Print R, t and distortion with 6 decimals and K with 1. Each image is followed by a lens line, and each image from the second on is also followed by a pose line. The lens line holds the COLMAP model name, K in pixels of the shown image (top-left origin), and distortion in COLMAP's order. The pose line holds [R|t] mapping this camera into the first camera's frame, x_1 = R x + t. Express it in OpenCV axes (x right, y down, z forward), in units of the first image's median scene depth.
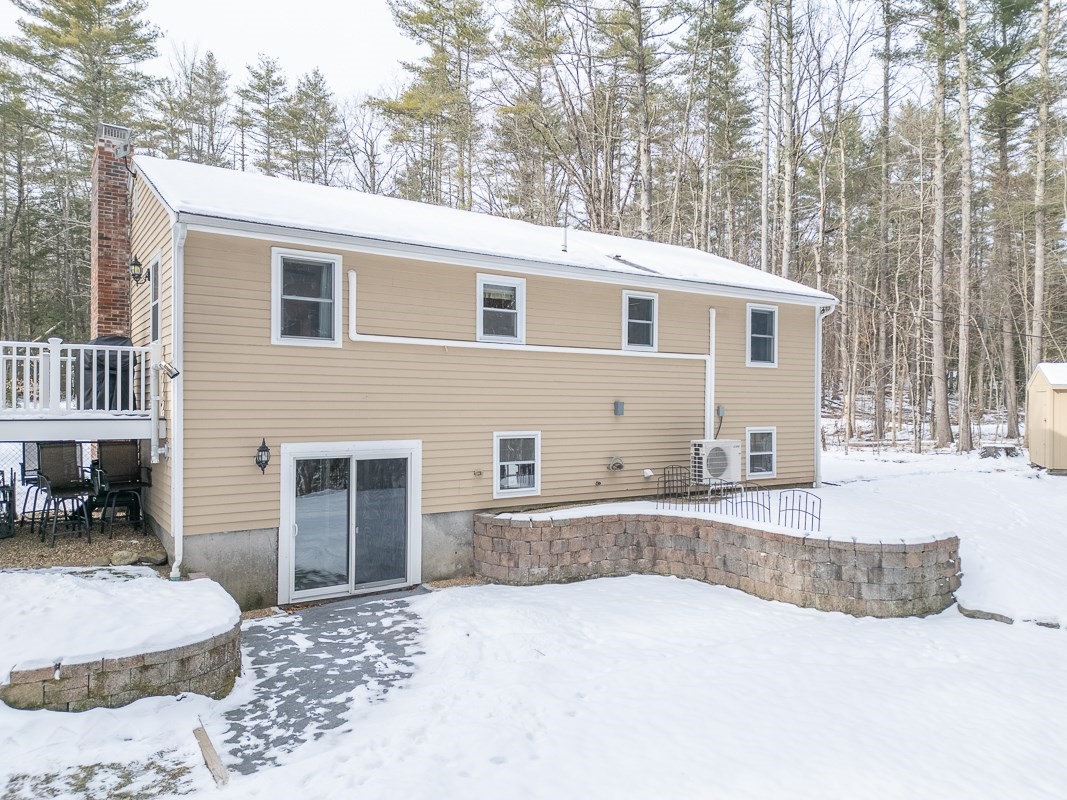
lens RADIAL K [[753.5, 0, 529.1], [0, 753.5, 398.2], [0, 0, 1]] dist [0.076982, -0.071976]
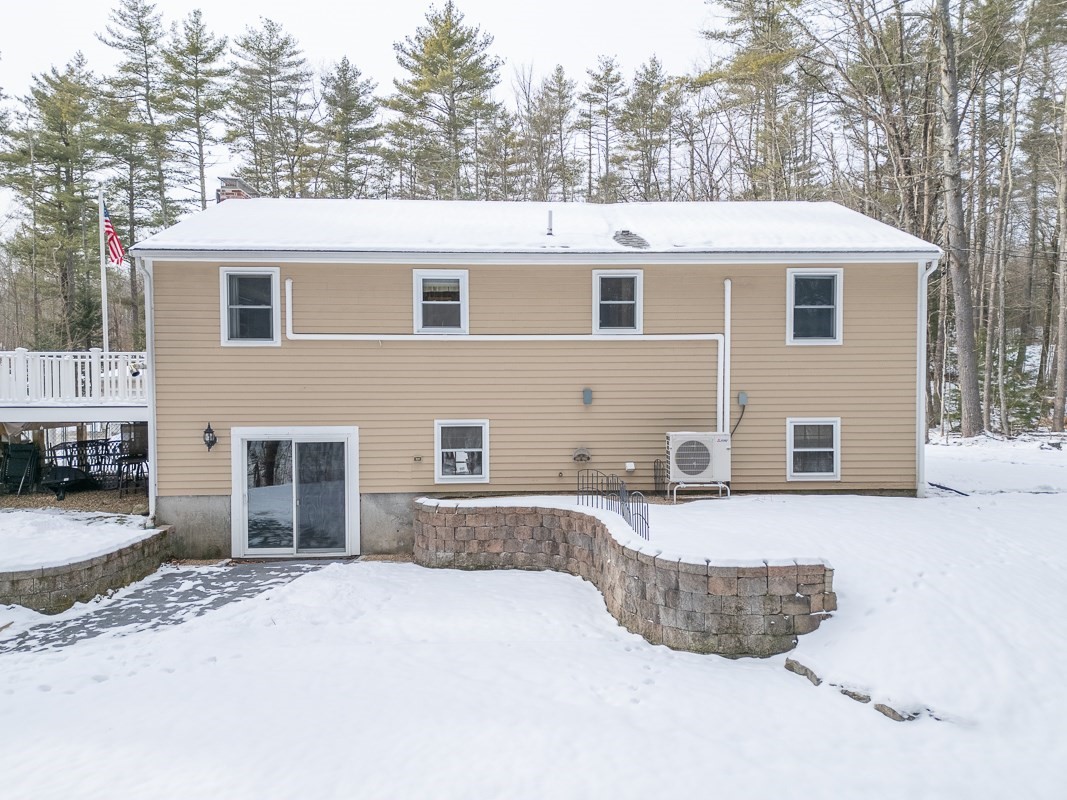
lens RADIAL K [[758.1, 0, 529.2], [0, 758.1, 401.4], [0, 0, 1]] dist [0.075398, -0.072778]
pose [[0.853094, 0.003434, -0.521746, 0.649055], [0.011771, 0.999597, 0.025826, -0.007125], [0.521625, -0.028174, 0.852710, 0.178722]]
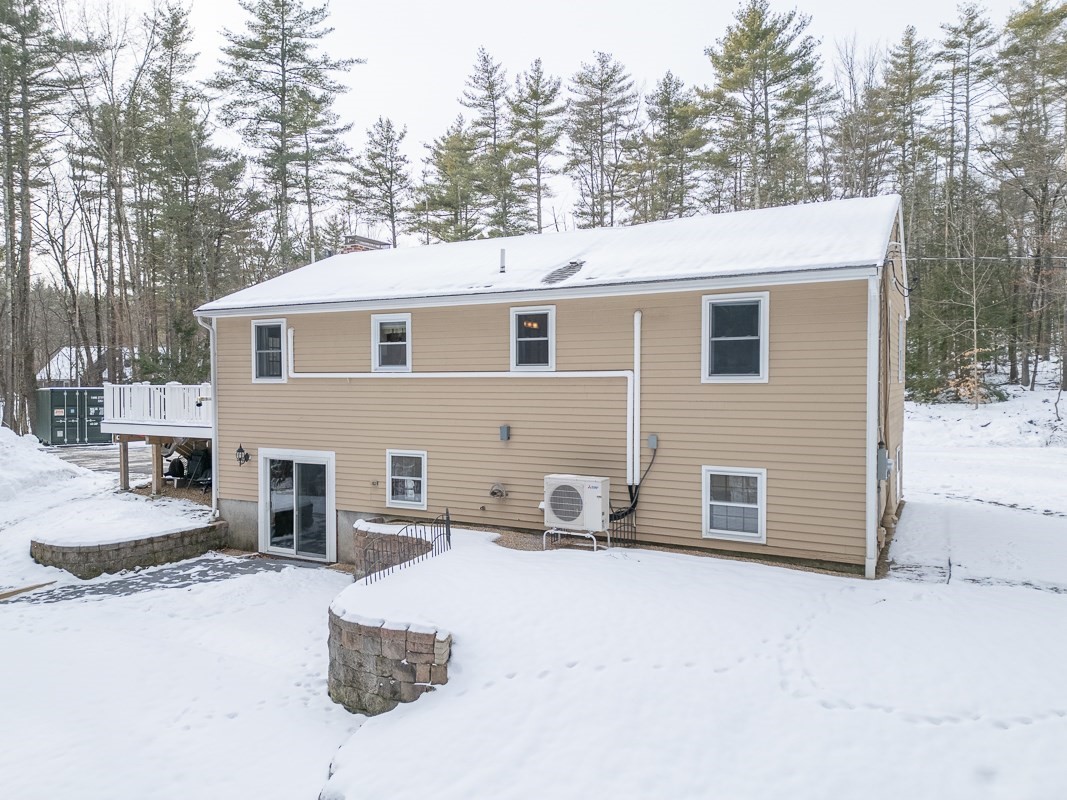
lens RADIAL K [[753.5, 0, 529.1], [0, 753.5, 398.2], [0, 0, 1]] dist [0.076982, -0.071976]
pose [[0.470834, 0.012052, -0.882139, 1.143693], [0.008596, 0.999797, 0.018247, -0.056228], [0.882180, -0.016174, 0.470635, 0.680712]]
